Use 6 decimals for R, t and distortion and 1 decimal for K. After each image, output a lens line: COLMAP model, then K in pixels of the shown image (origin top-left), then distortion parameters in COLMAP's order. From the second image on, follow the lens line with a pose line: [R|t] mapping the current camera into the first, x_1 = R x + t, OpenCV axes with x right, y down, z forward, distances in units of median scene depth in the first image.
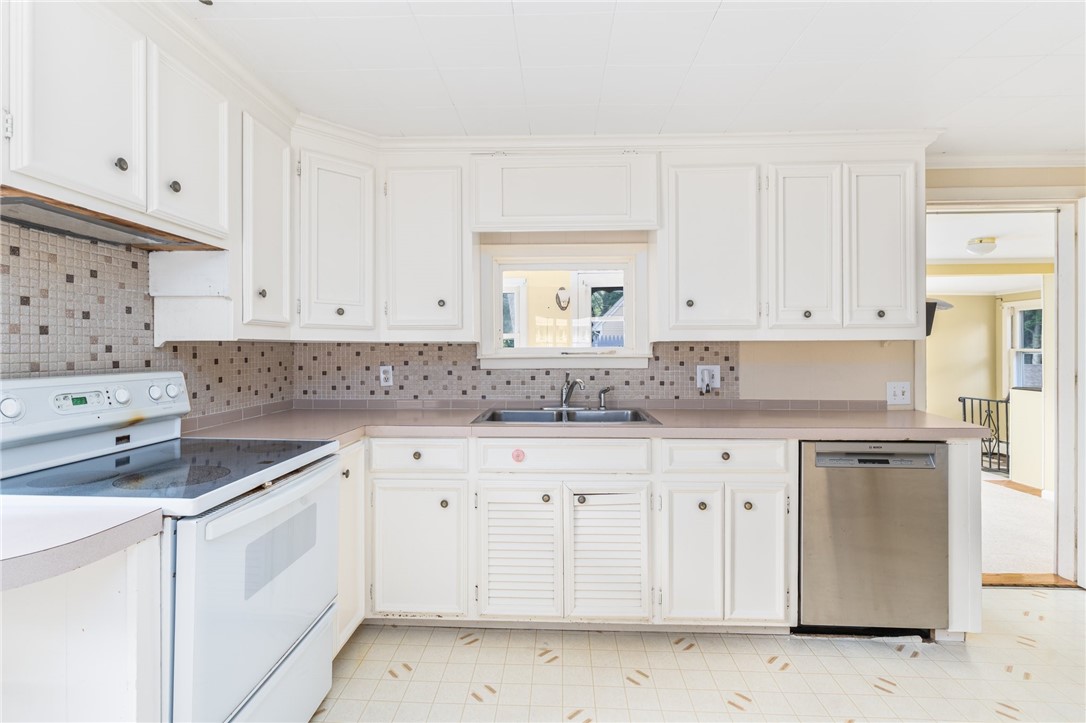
lens RADIAL K [[520.6, 0, 538.6], [0, 520.6, 347.8], [0, 0, 1]] dist [-0.000312, 0.000246]
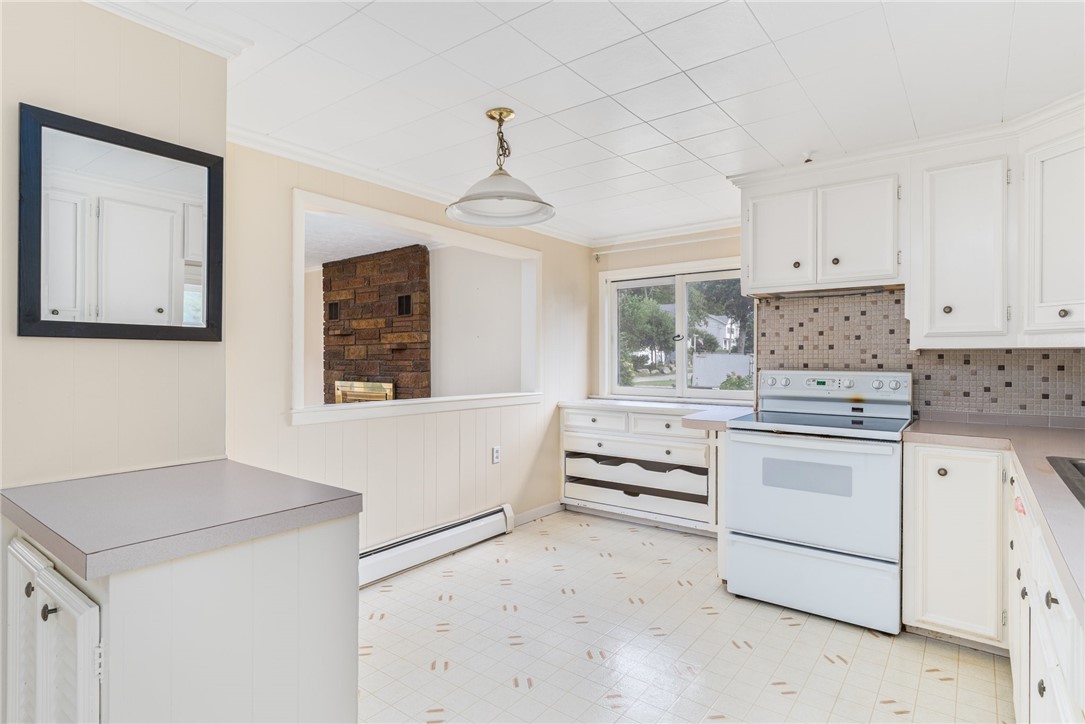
lens RADIAL K [[579.1, 0, 528.6], [0, 579.1, 357.8], [0, 0, 1]] dist [-0.005418, 0.004601]
pose [[-0.593361, -0.000418, -0.804936, 0.886578], [0.001476, 0.999998, -0.001608, 0.004915], [0.804935, -0.002142, -0.593359, 0.818716]]
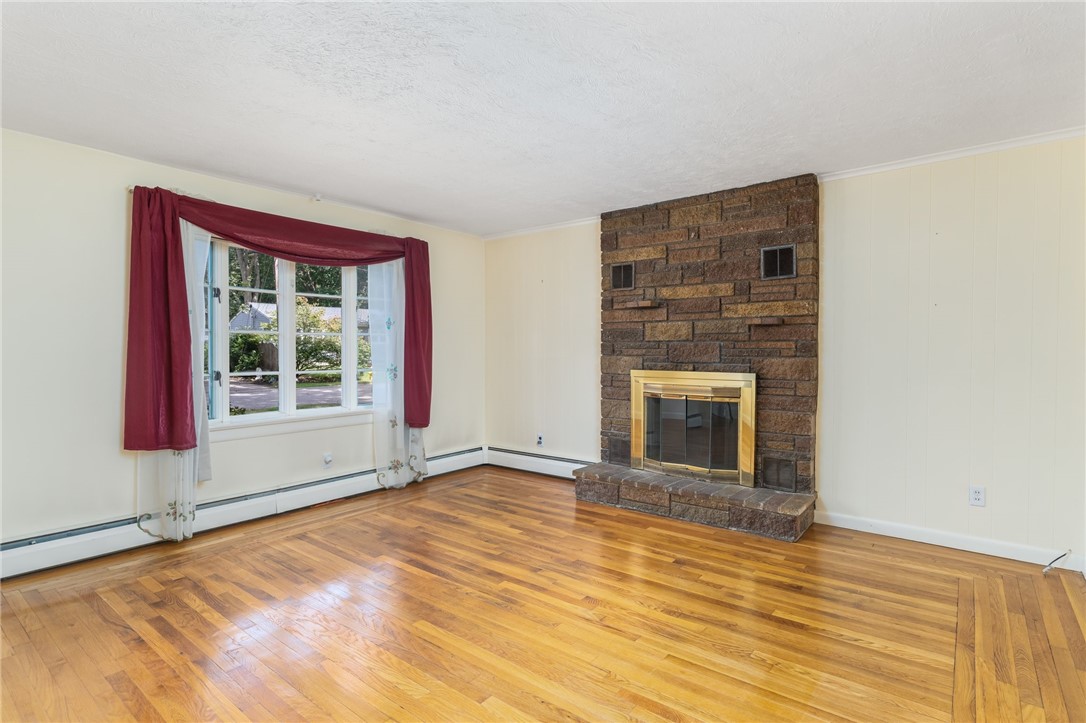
lens RADIAL K [[545.4, 0, 537.0], [0, 545.4, 360.7], [0, 0, 1]] dist [-0.000263, 0.000750]
pose [[-0.594450, 0.023908, -0.803777, 0.966341], [0.003839, 0.999631, 0.026895, 0.022404], [0.804123, 0.012902, -0.594322, -0.502122]]
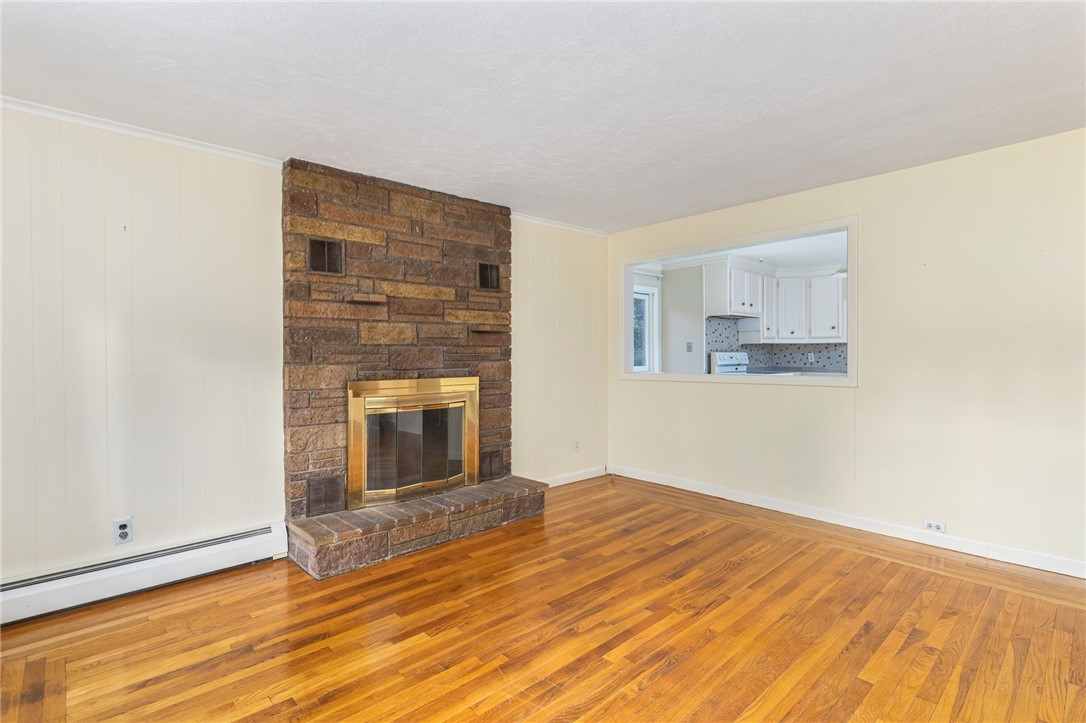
lens RADIAL K [[520.6, 0, 540.3], [0, 520.6, 359.9], [0, 0, 1]] dist [-0.000312, 0.000246]
pose [[0.704305, 0.005933, -0.709872, 0.621021], [0.005330, 0.999893, 0.013646, 0.030881], [0.709877, -0.013395, 0.704198, -1.843760]]
